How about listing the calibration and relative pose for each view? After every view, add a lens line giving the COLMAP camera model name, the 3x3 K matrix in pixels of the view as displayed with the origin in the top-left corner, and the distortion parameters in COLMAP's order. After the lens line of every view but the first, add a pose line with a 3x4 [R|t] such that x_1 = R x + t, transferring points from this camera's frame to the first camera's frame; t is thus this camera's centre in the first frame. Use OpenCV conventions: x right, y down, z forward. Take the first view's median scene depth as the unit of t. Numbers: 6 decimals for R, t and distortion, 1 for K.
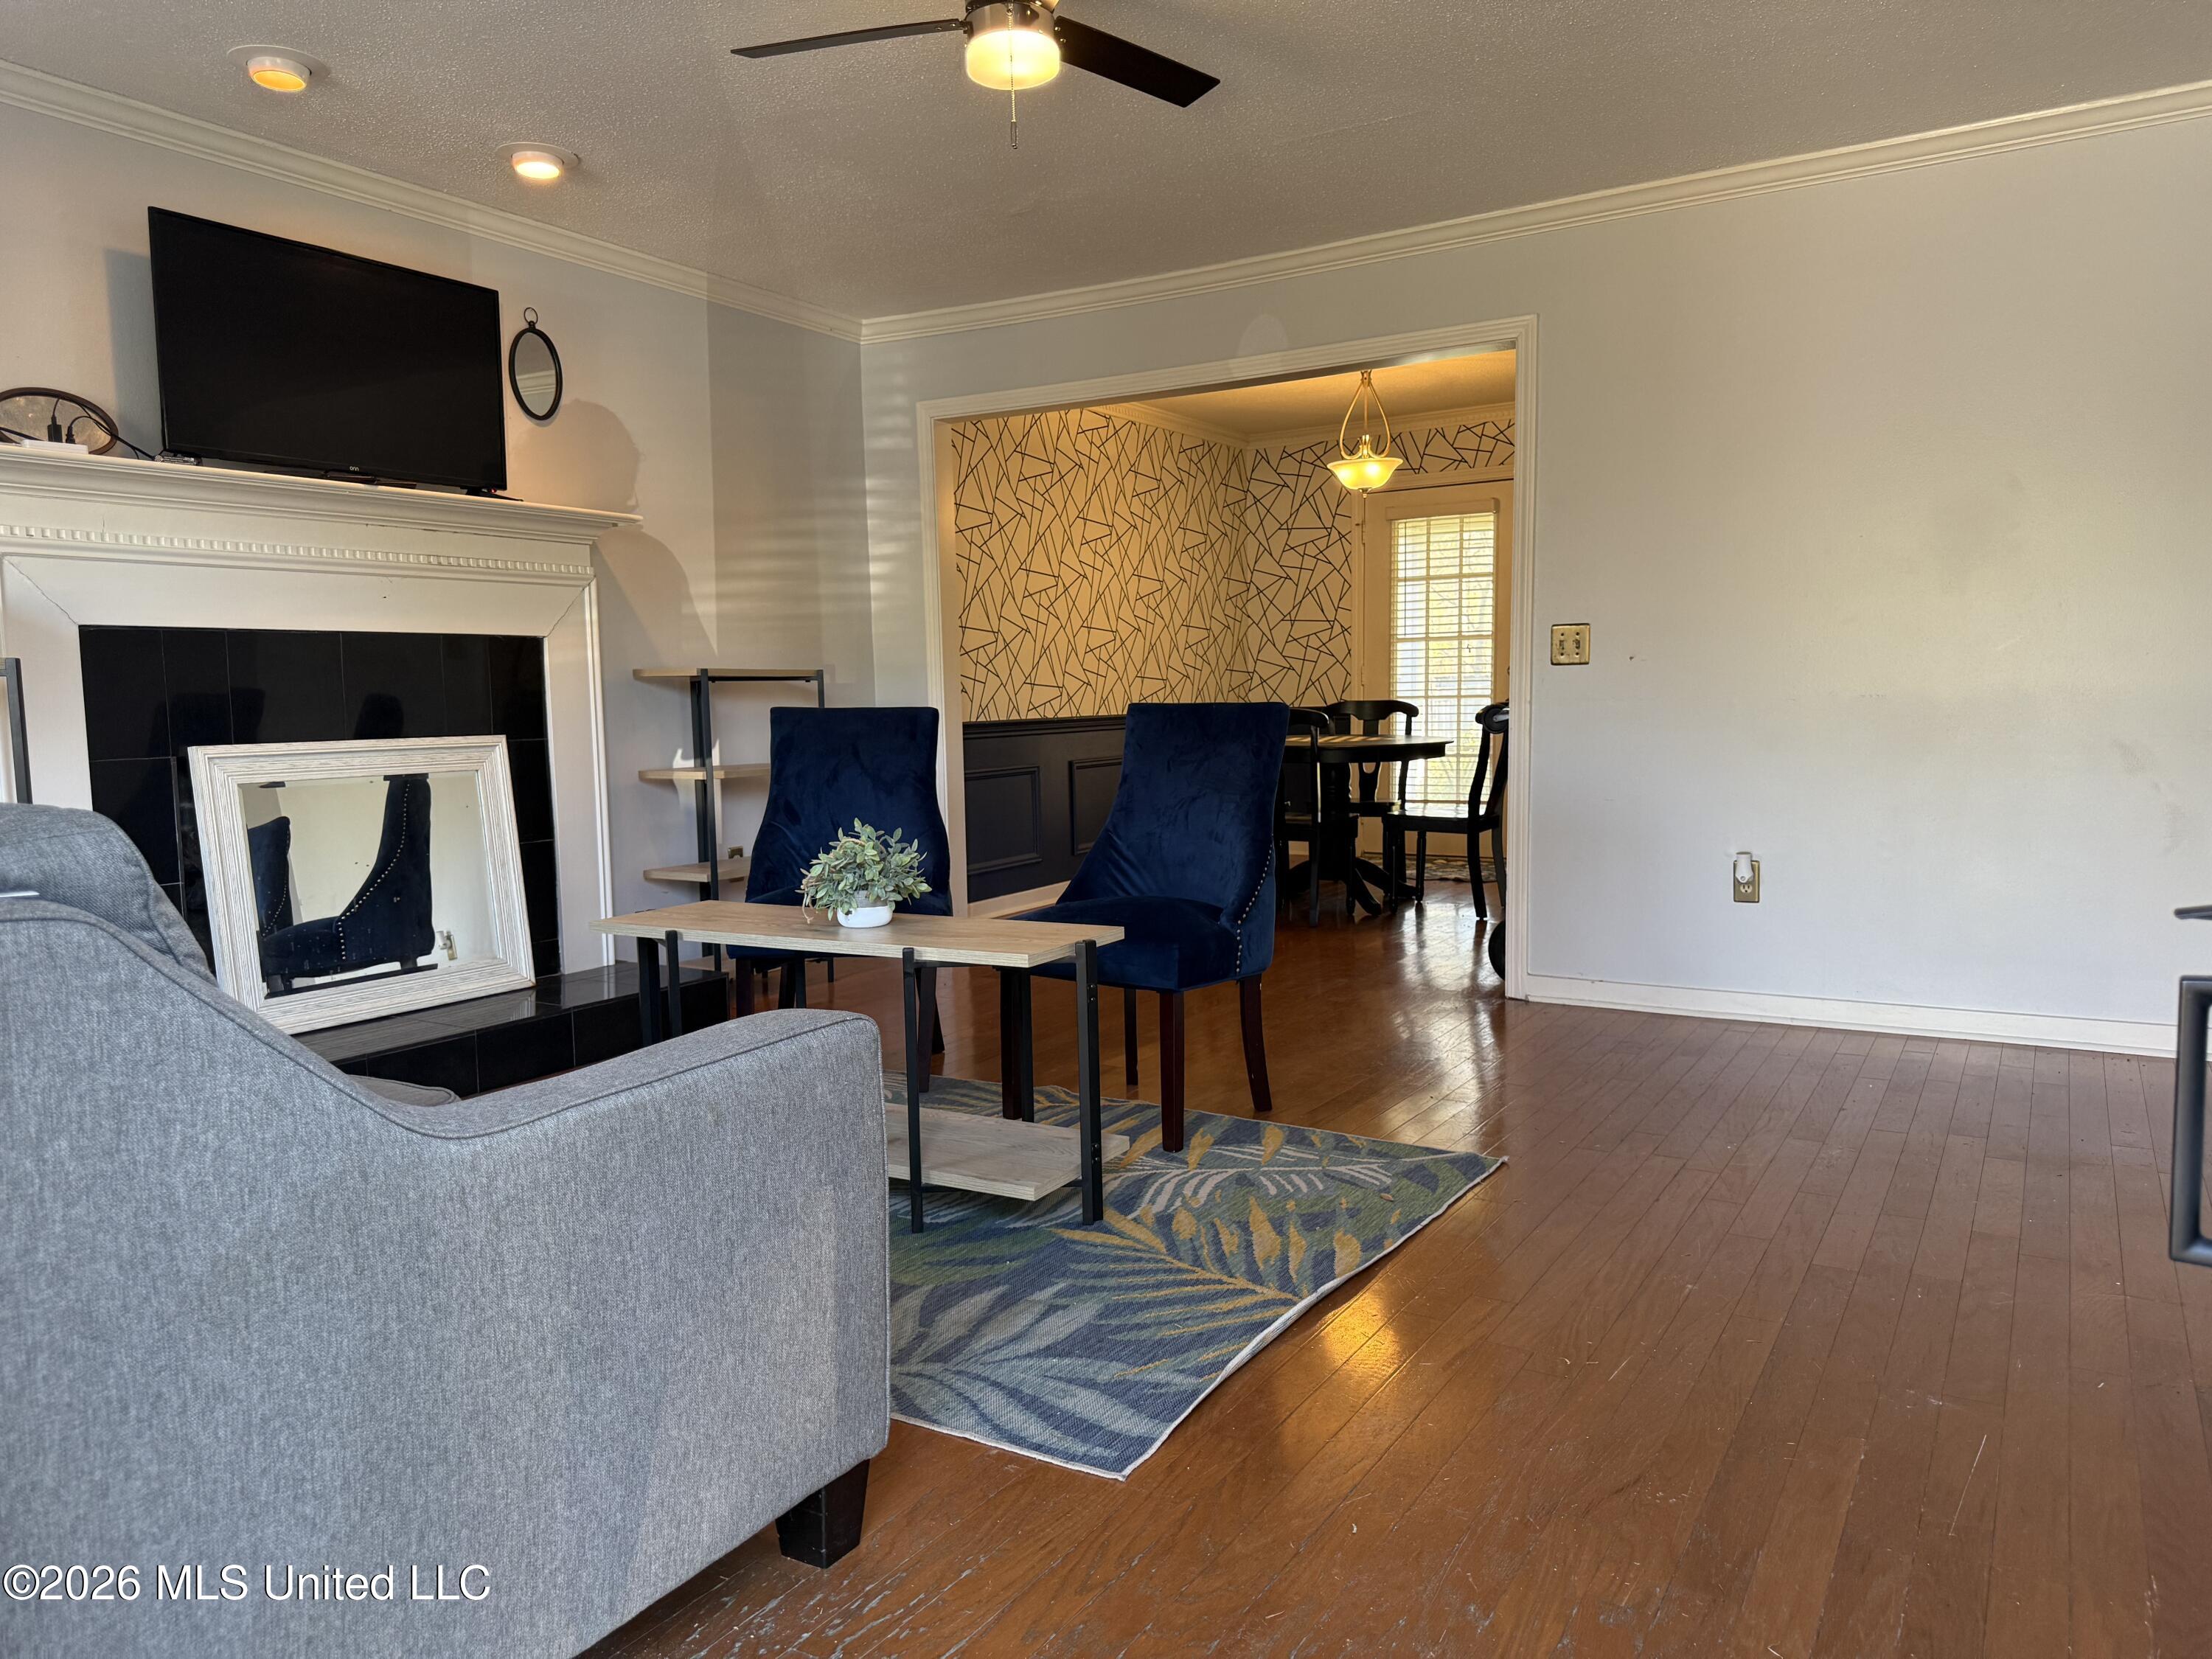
lens RADIAL K [[1567.3, 0, 1106.0], [0, 1567.3, 829.5], [0, 0, 1]] dist [0.174915, -0.344632]
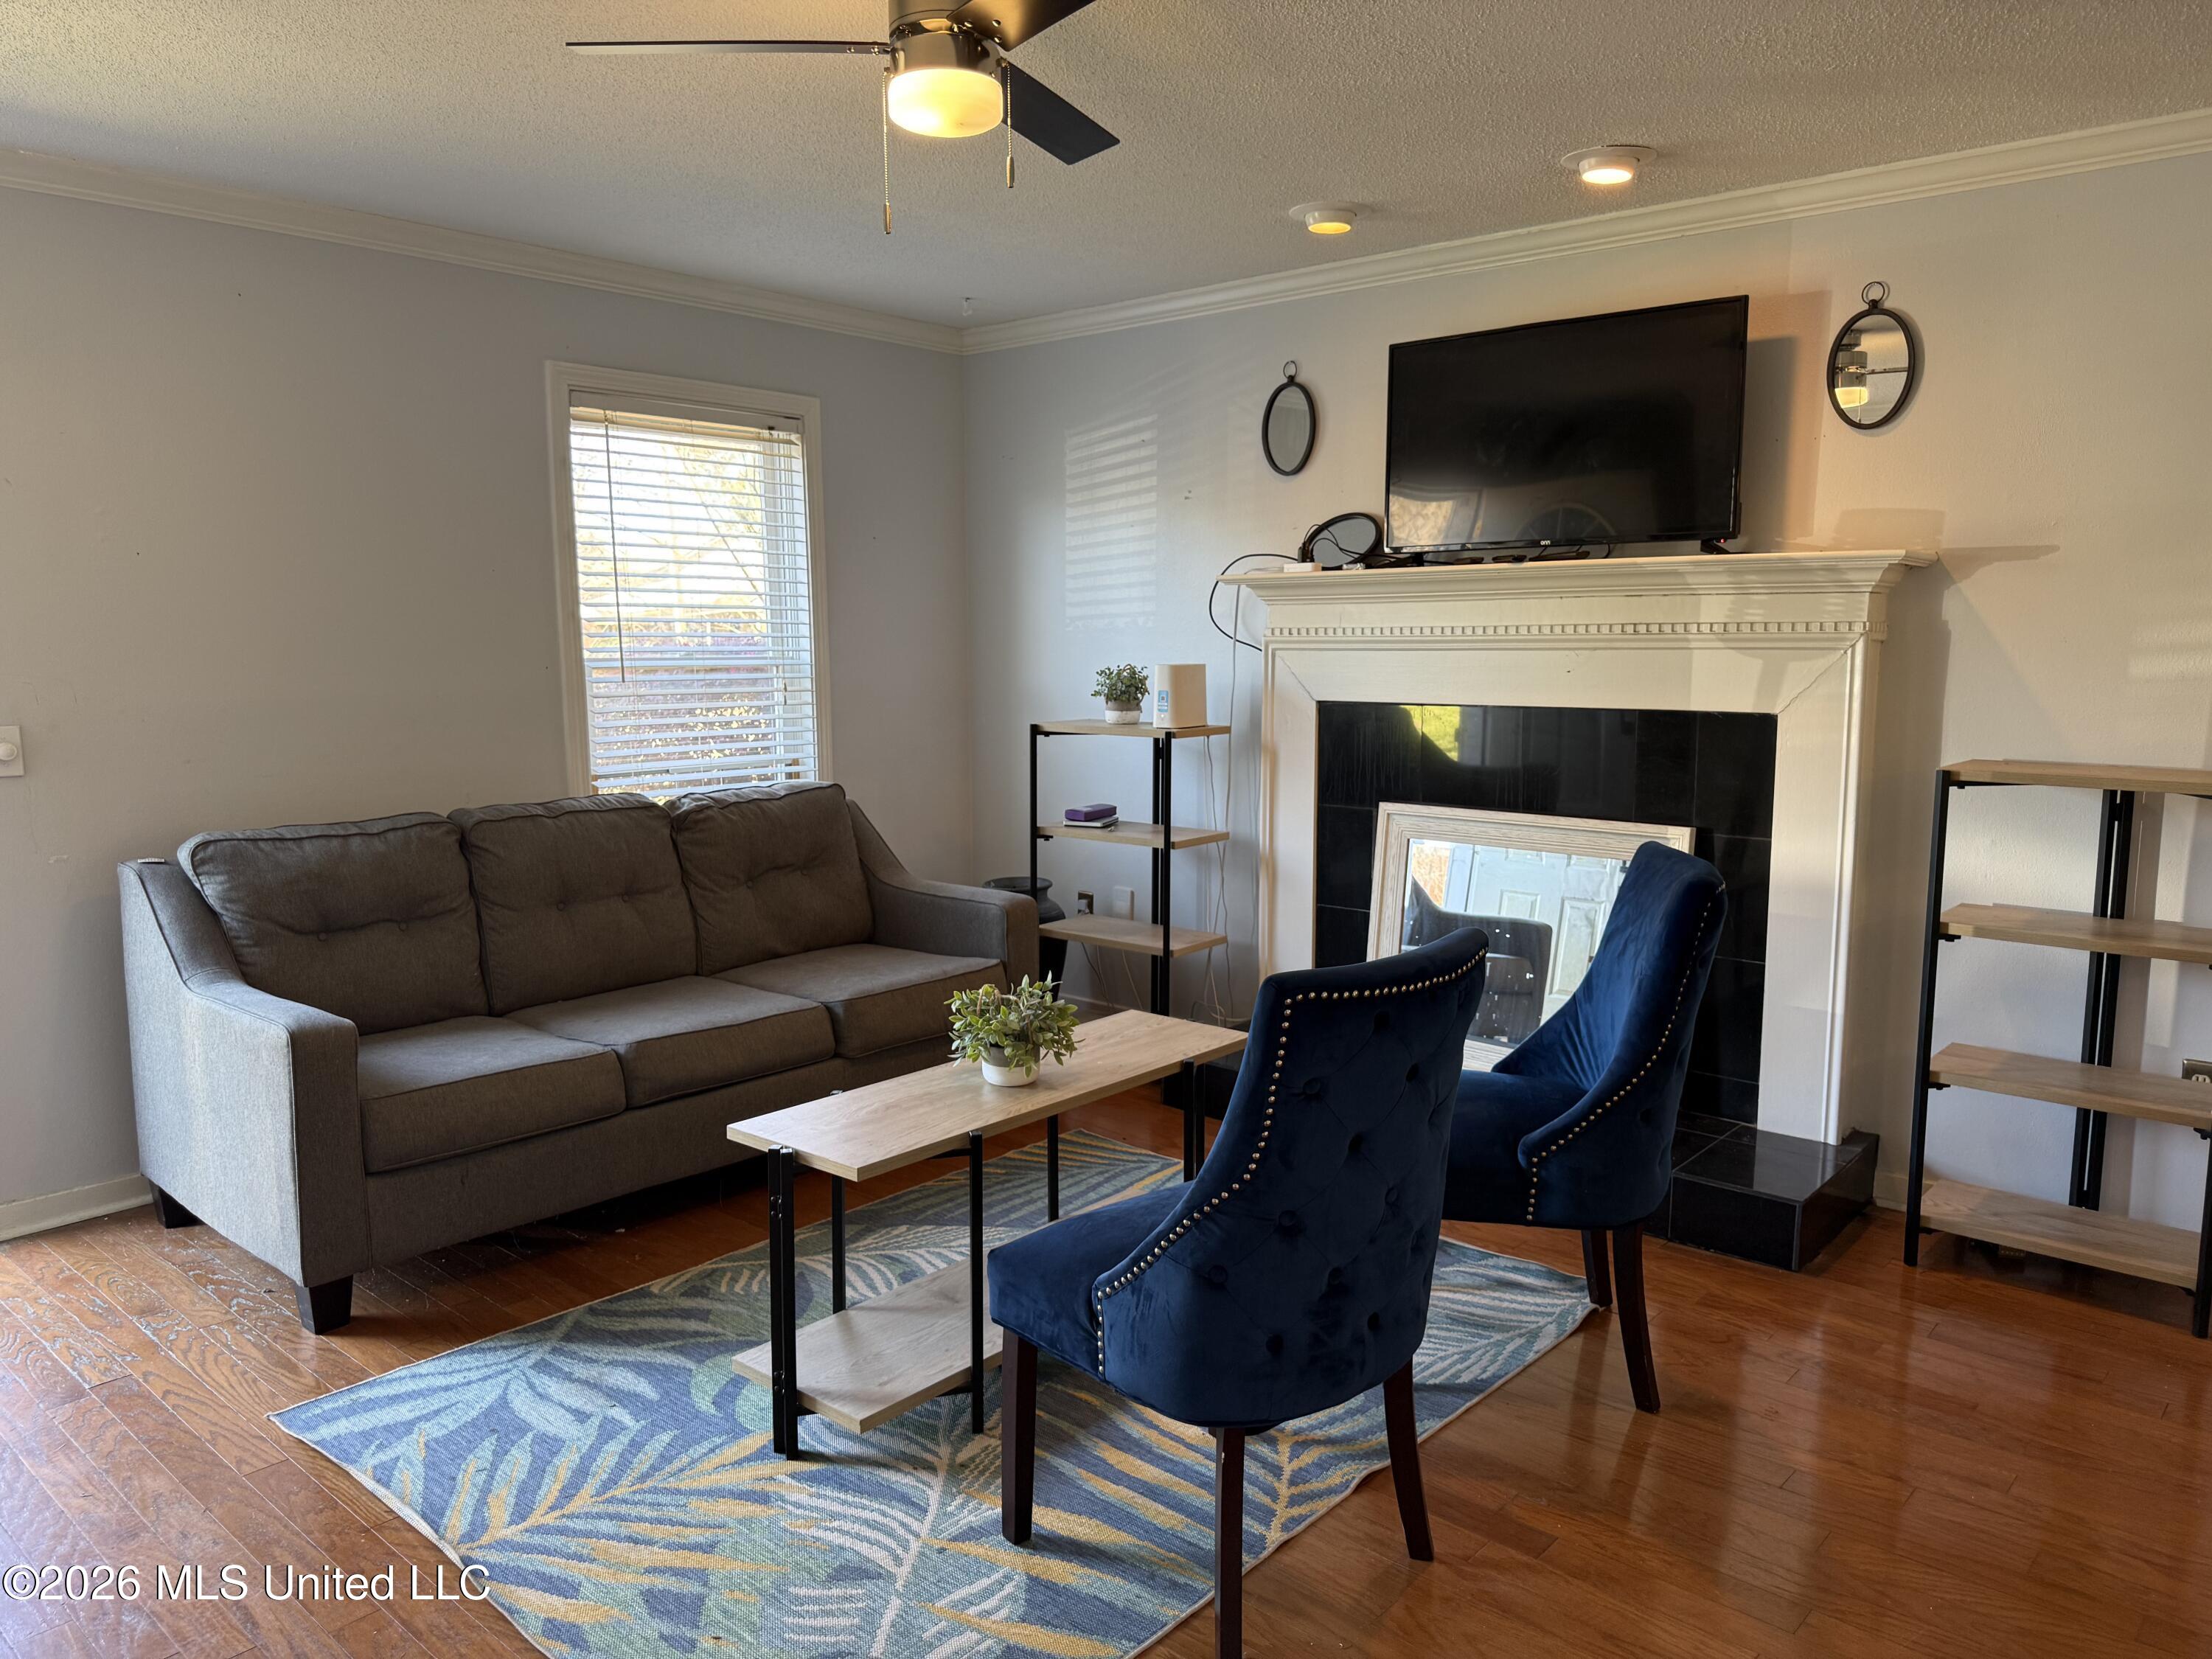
lens RADIAL K [[1611.3, 0, 1106.0], [0, 1611.3, 829.5], [0, 0, 1]] dist [-0.001662, -0.000789]
pose [[-0.198591, 0.131747, -0.971187, 0.495932], [-0.083915, 0.984999, 0.150780, -0.156388], [0.976484, 0.111440, -0.184556, 0.822283]]
